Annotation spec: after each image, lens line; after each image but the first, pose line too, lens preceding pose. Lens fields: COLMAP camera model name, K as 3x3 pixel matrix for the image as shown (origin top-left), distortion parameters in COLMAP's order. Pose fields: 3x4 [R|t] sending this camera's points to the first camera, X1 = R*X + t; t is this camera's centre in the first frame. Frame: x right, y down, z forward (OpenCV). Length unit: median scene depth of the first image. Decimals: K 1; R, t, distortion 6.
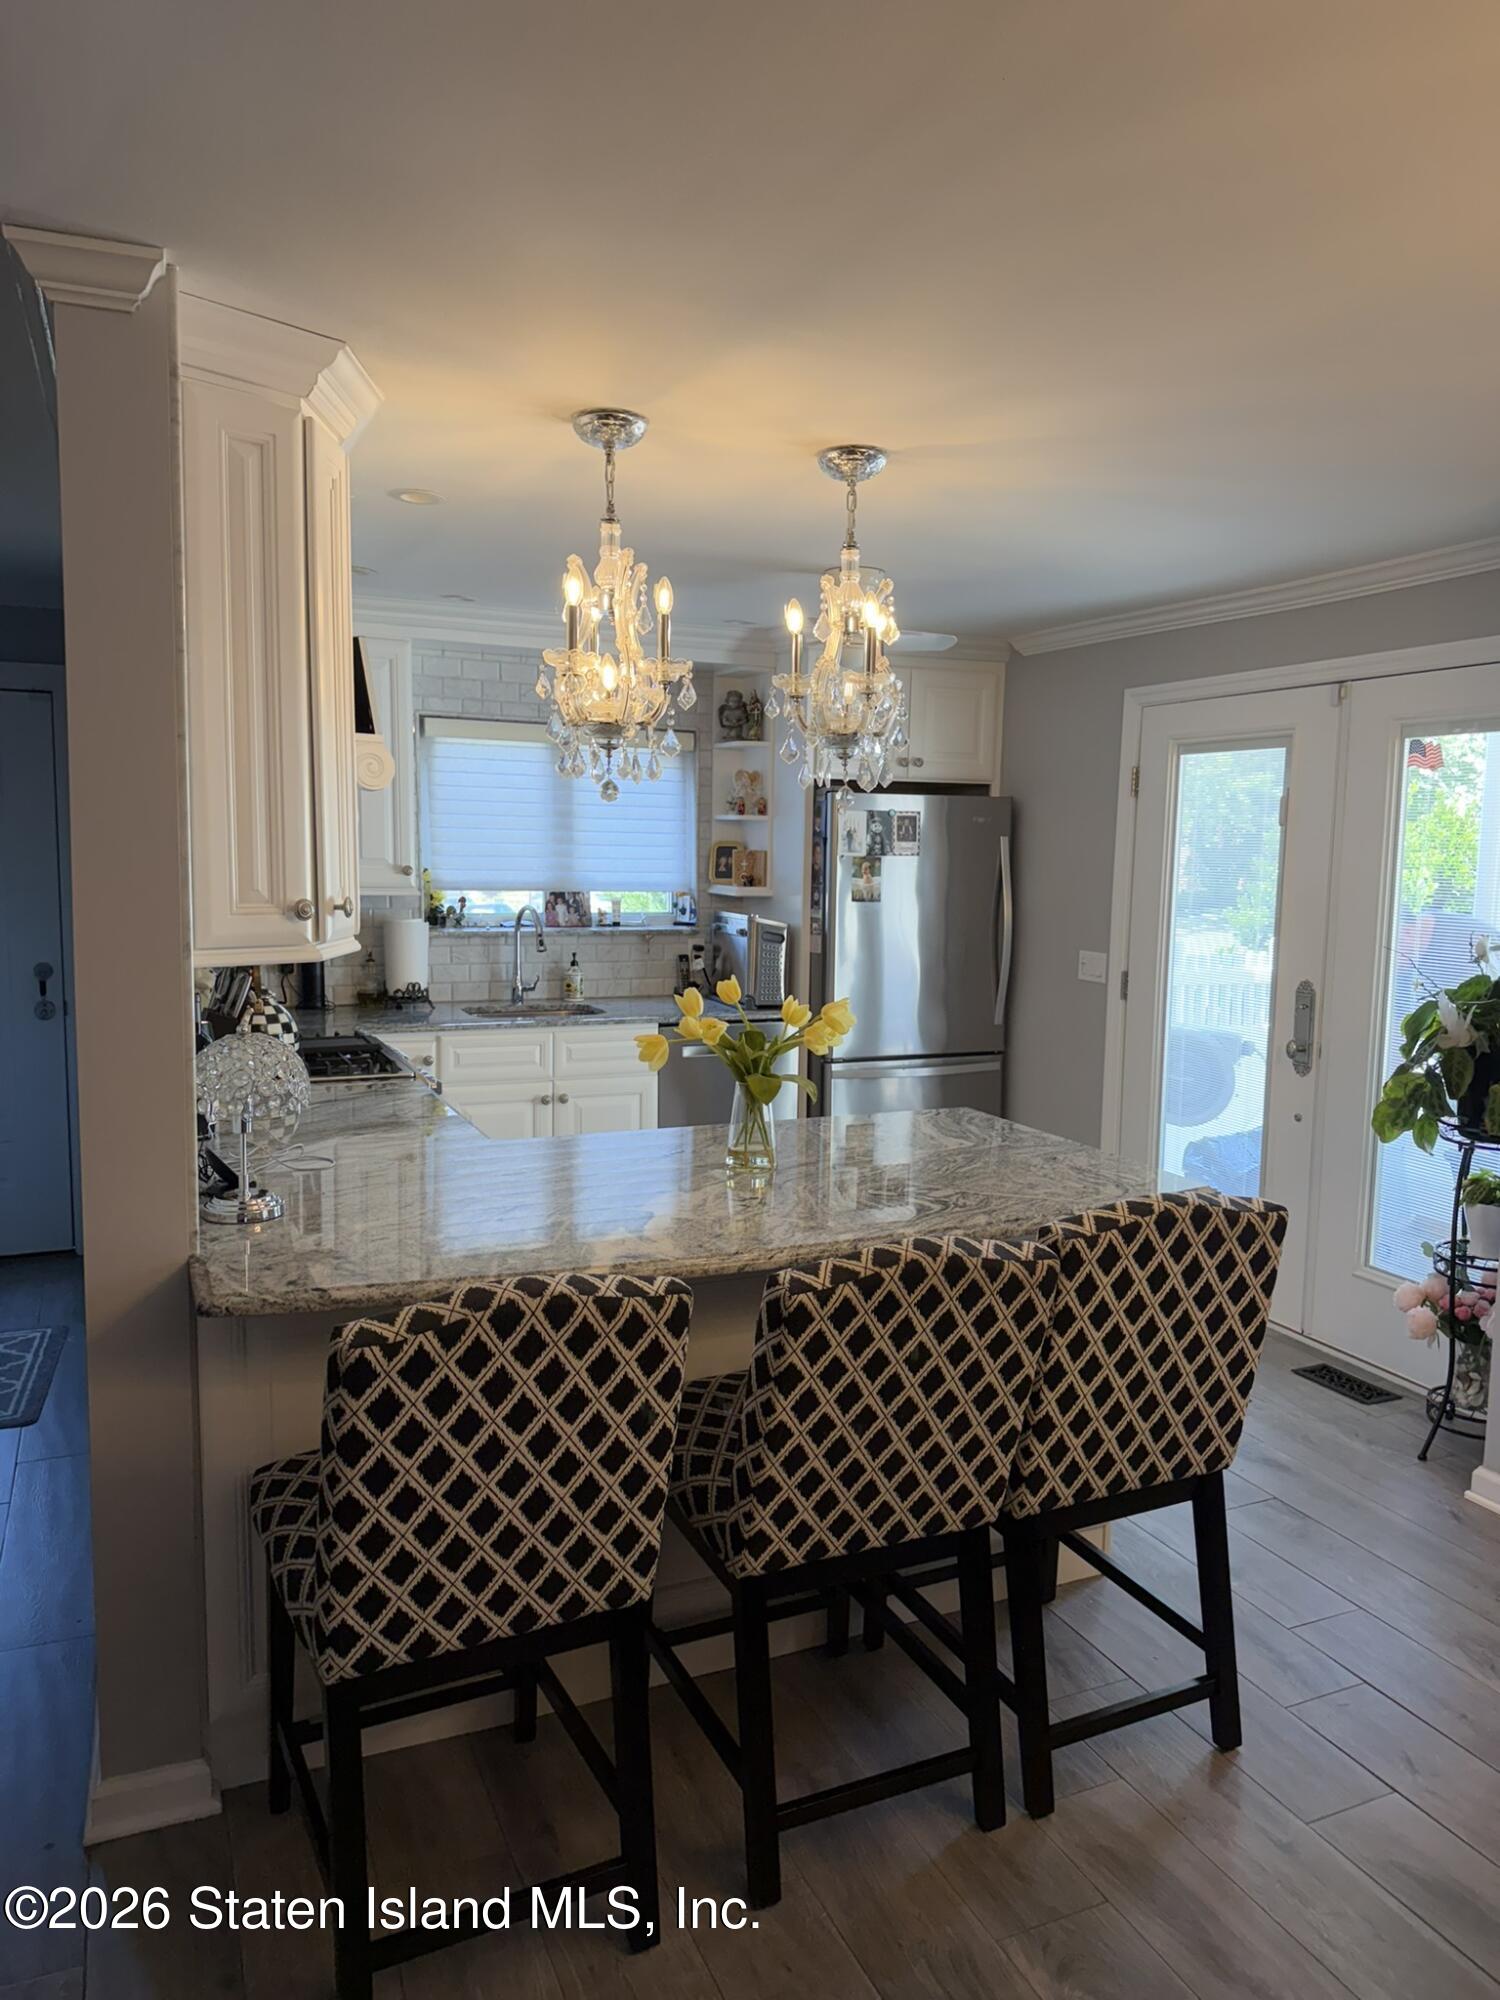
lens RADIAL K [[1402.8, 0, 725.2], [0, 1402.8, 1009.5], [0, 0, 1]] dist [0.115372, -0.180297]
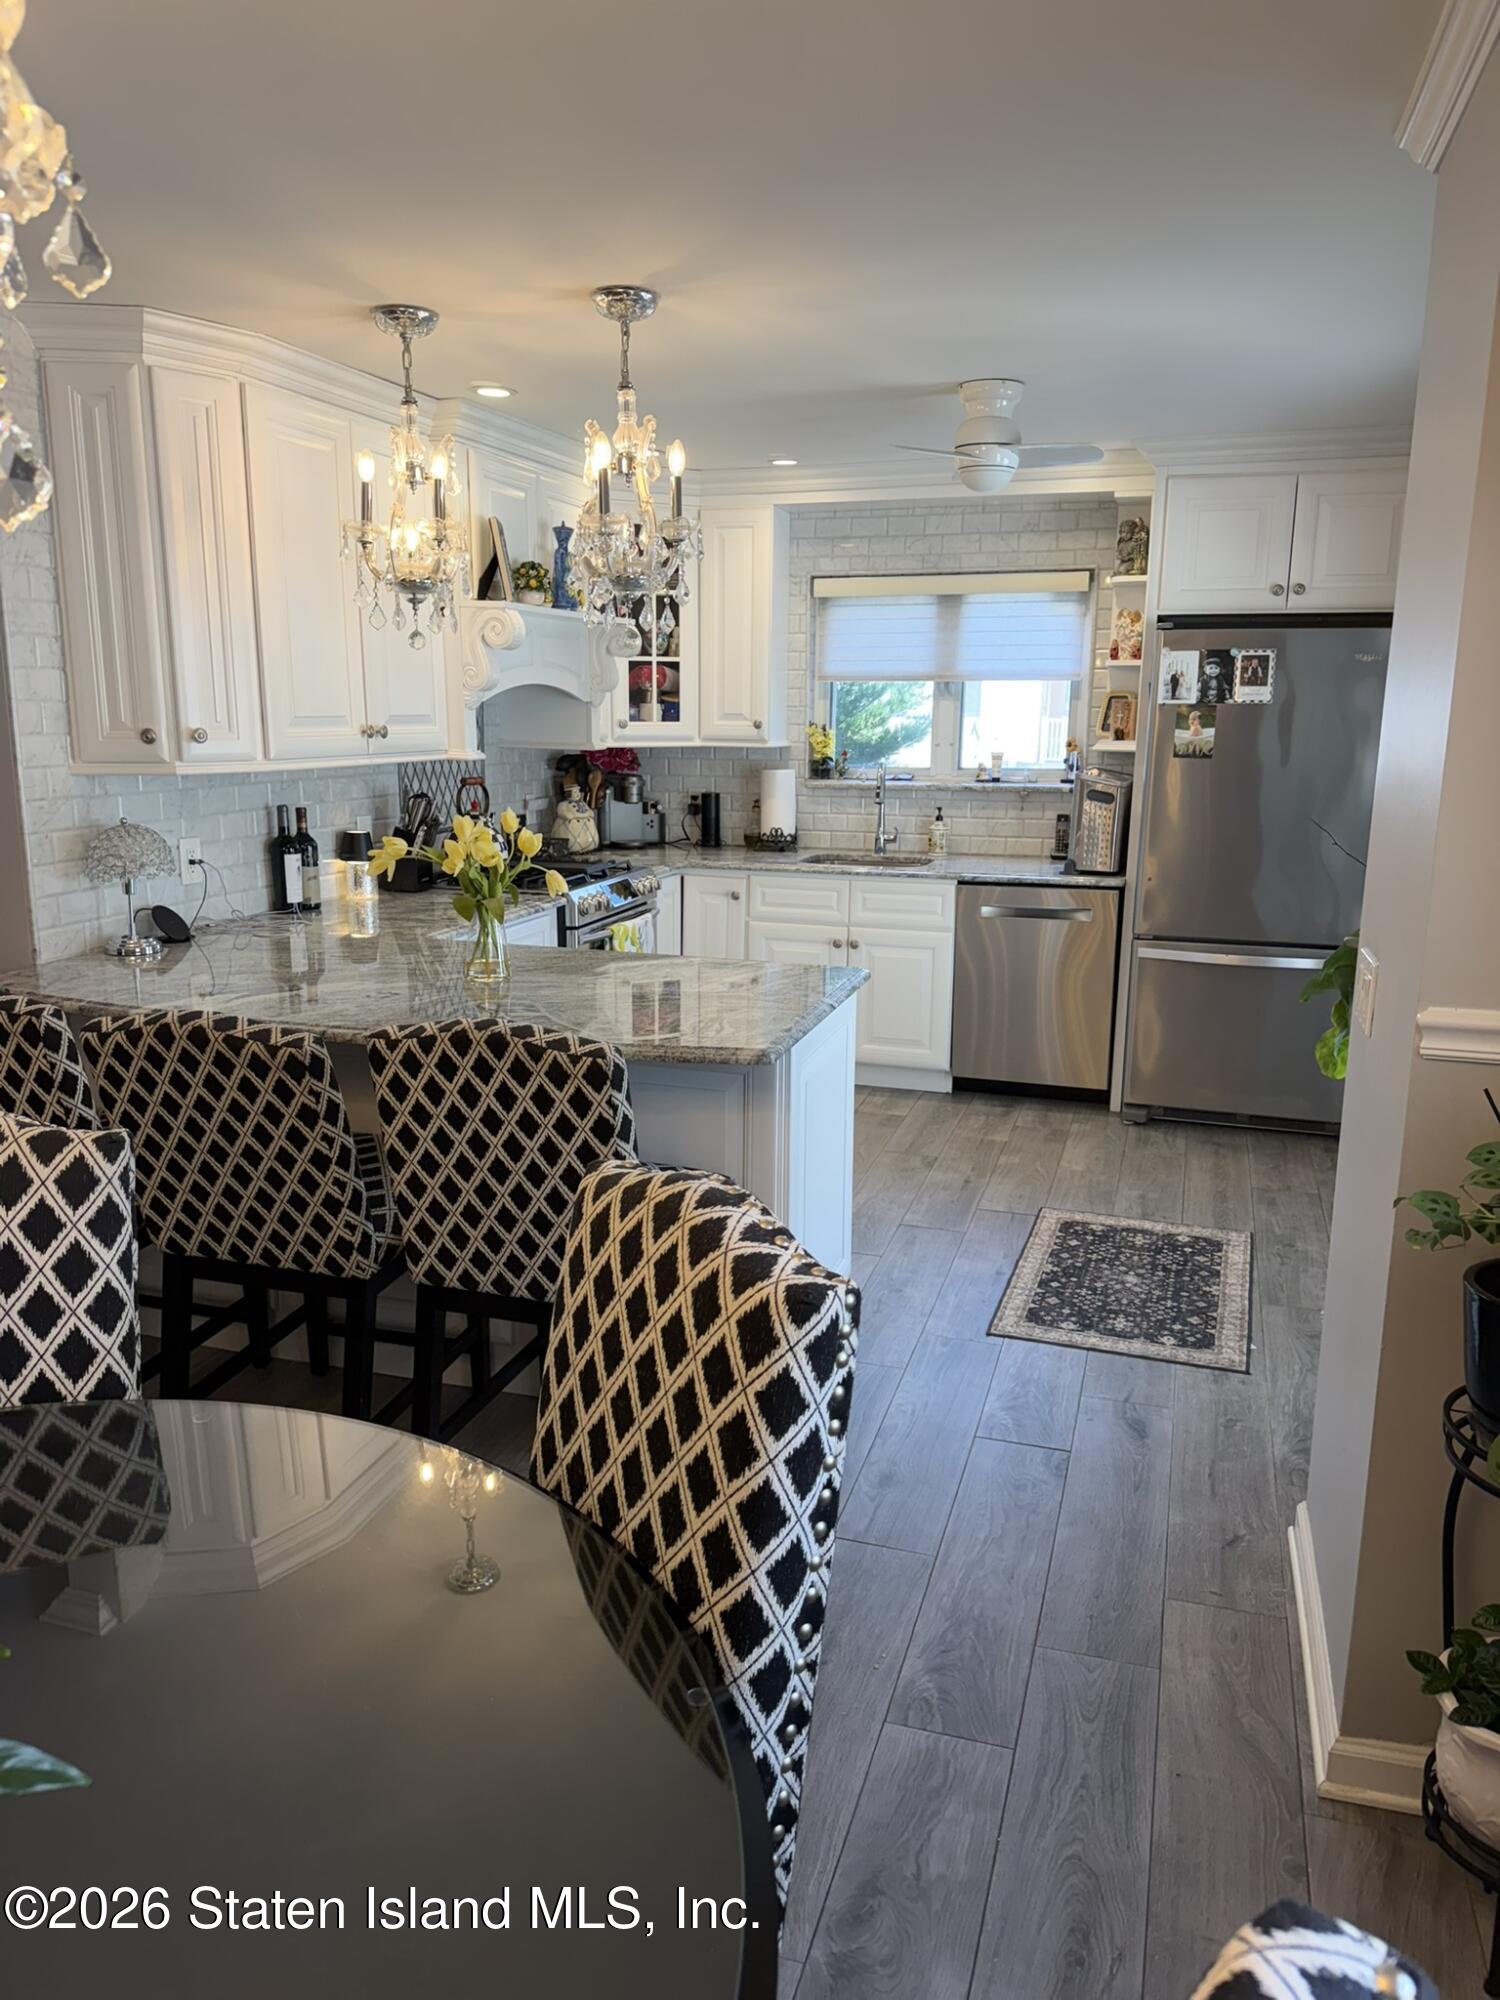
lens RADIAL K [[1402.8, 0, 725.2], [0, 1402.8, 1009.5], [0, 0, 1]] dist [0.115372, -0.180297]
pose [[0.745324, 0.131104, -0.653685, 0.483119], [-0.072859, 0.990619, 0.115608, -0.002413], [0.662710, -0.038539, 0.747884, 0.142030]]
